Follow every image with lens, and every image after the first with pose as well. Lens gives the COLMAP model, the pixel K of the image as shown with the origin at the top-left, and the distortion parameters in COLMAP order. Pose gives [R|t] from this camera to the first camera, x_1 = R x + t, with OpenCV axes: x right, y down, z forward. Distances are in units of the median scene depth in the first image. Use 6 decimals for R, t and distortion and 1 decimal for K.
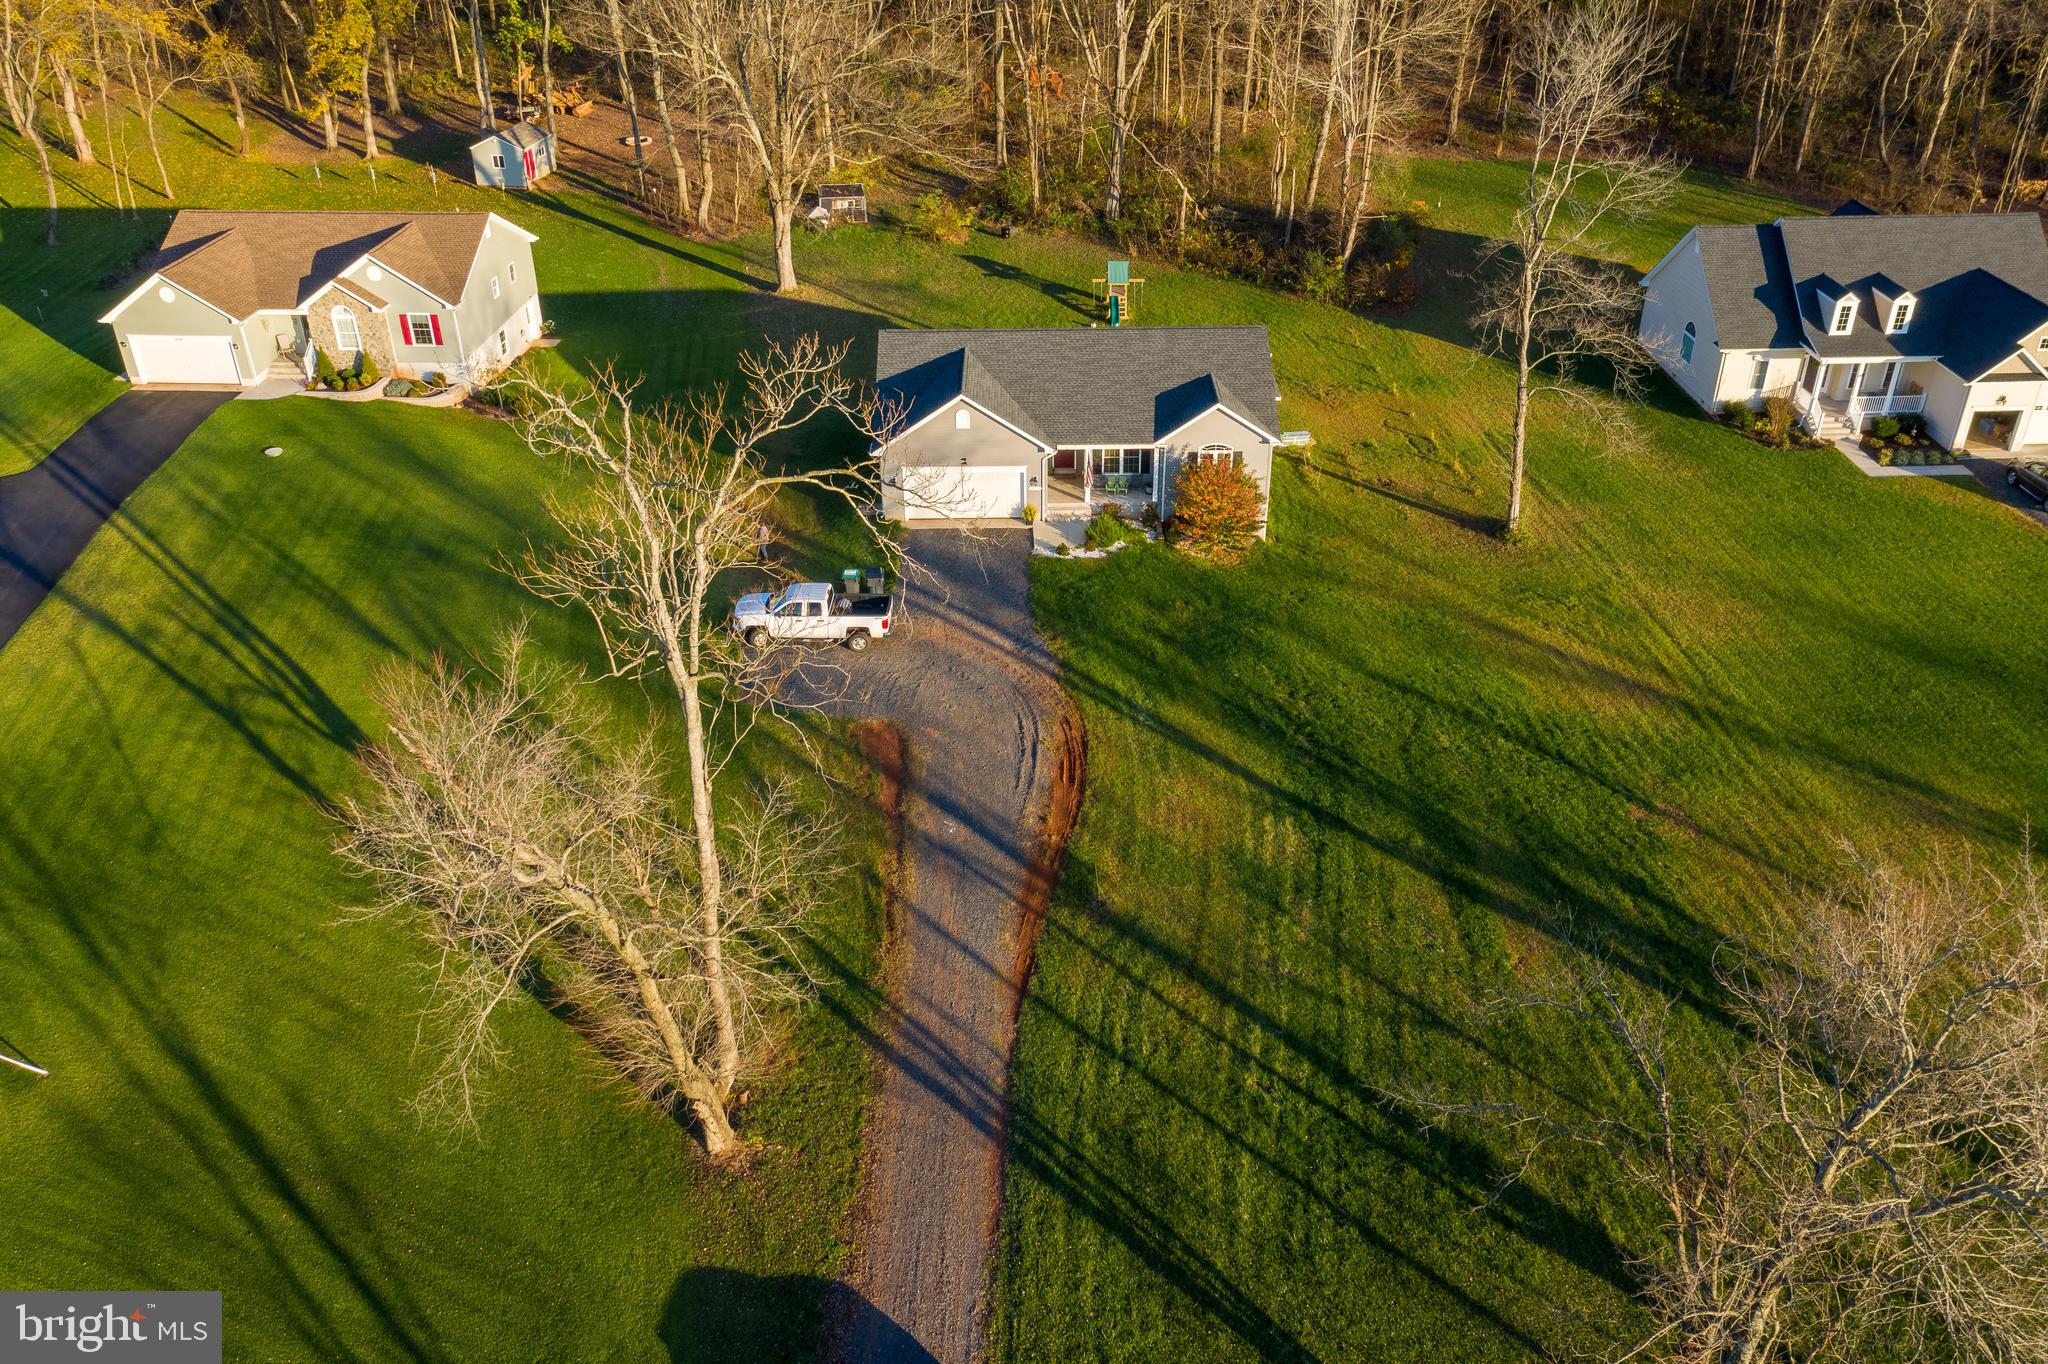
lens RADIAL K [[1635.3, 0, 1016.4], [0, 1635.3, 666.4], [0, 0, 1]] dist [-0.004481, 0.003272]
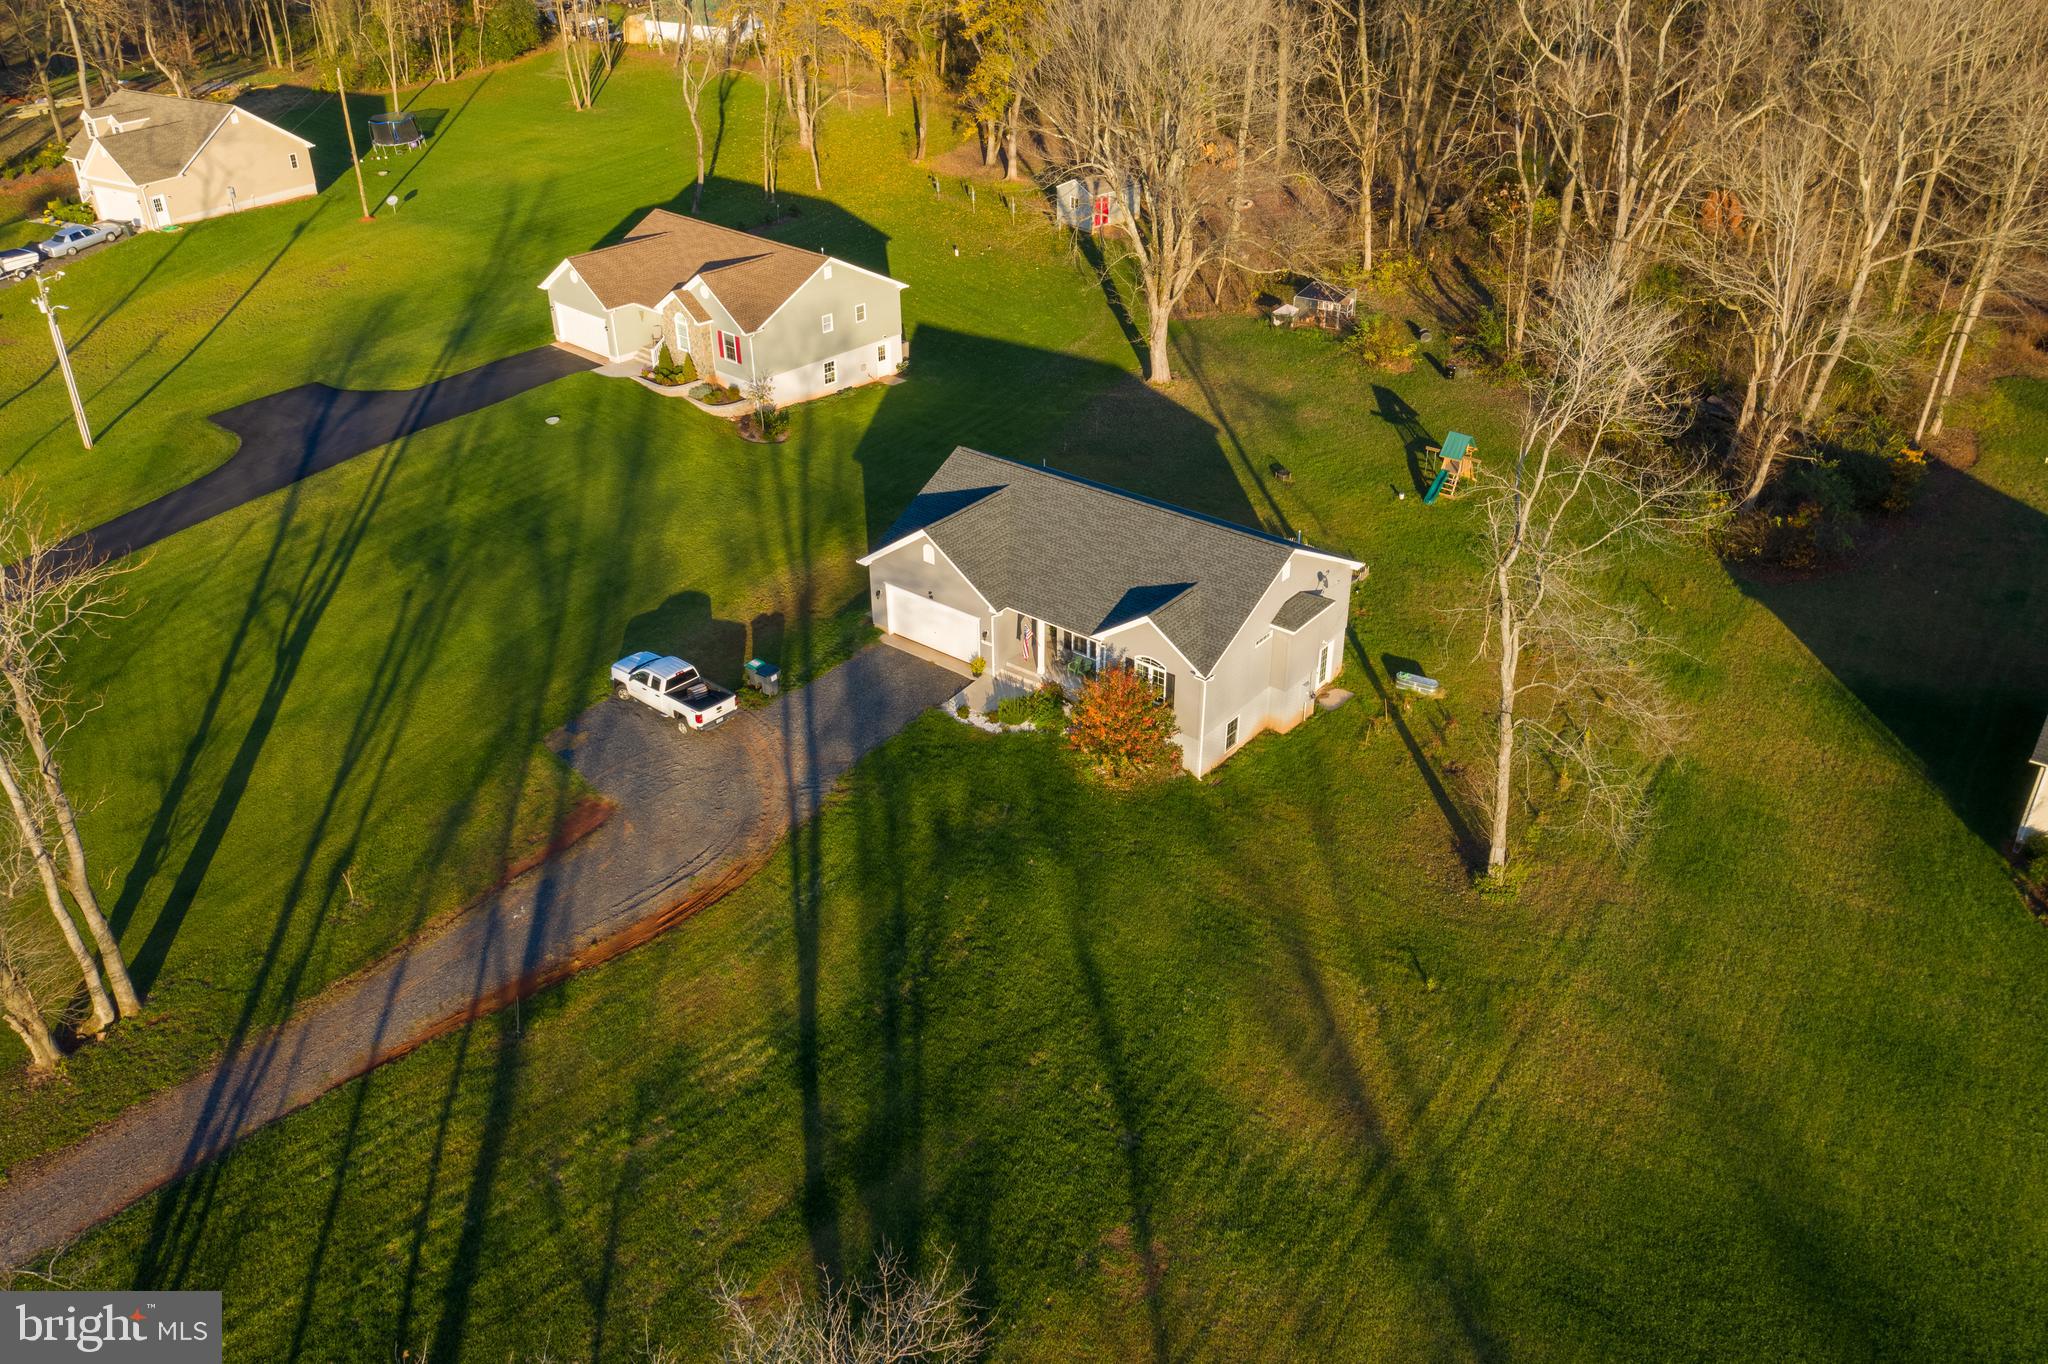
lens RADIAL K [[1633.7, 0, 986.8], [0, 1633.7, 680.6], [0, 0, 1]] dist [0.002358, 0.003288]
pose [[0.771079, 0.322602, -0.548968, 0.479527], [-0.316662, 0.942262, 0.108939, -0.168750], [0.552416, 0.089836, 0.828714, 0.176177]]
